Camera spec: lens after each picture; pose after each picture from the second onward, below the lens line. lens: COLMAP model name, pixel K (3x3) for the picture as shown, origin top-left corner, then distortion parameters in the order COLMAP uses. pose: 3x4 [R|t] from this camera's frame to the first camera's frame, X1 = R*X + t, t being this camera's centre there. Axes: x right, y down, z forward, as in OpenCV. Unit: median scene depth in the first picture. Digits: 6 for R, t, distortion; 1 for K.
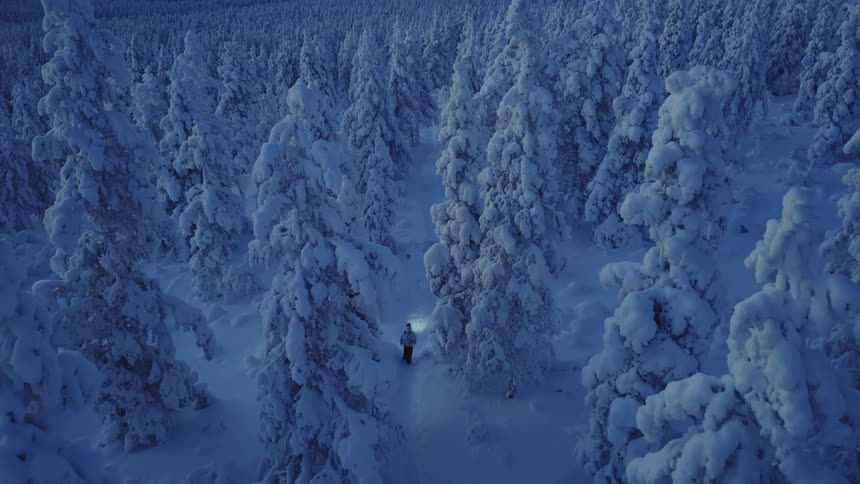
lens RADIAL K [[730.0, 0, 429.6], [0, 730.0, 241.9], [0, 0, 1]] dist [0.001561, -0.000660]
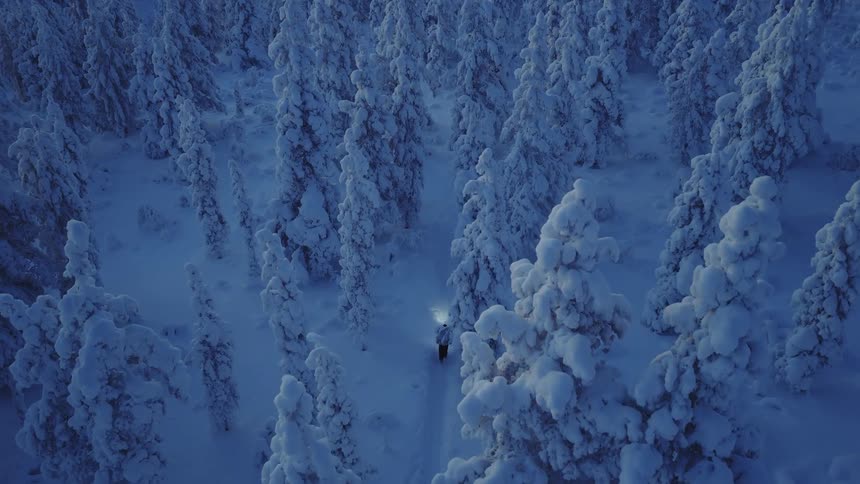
lens RADIAL K [[730.0, 0, 430.0], [0, 730.0, 241.5], [0, 0, 1]] dist [0.001561, -0.000660]
pose [[0.954700, 0.147601, -0.258385, 0.445449], [-0.103878, 0.978996, 0.175432, 0.259760], [0.278851, -0.140645, 0.949979, -1.614798]]
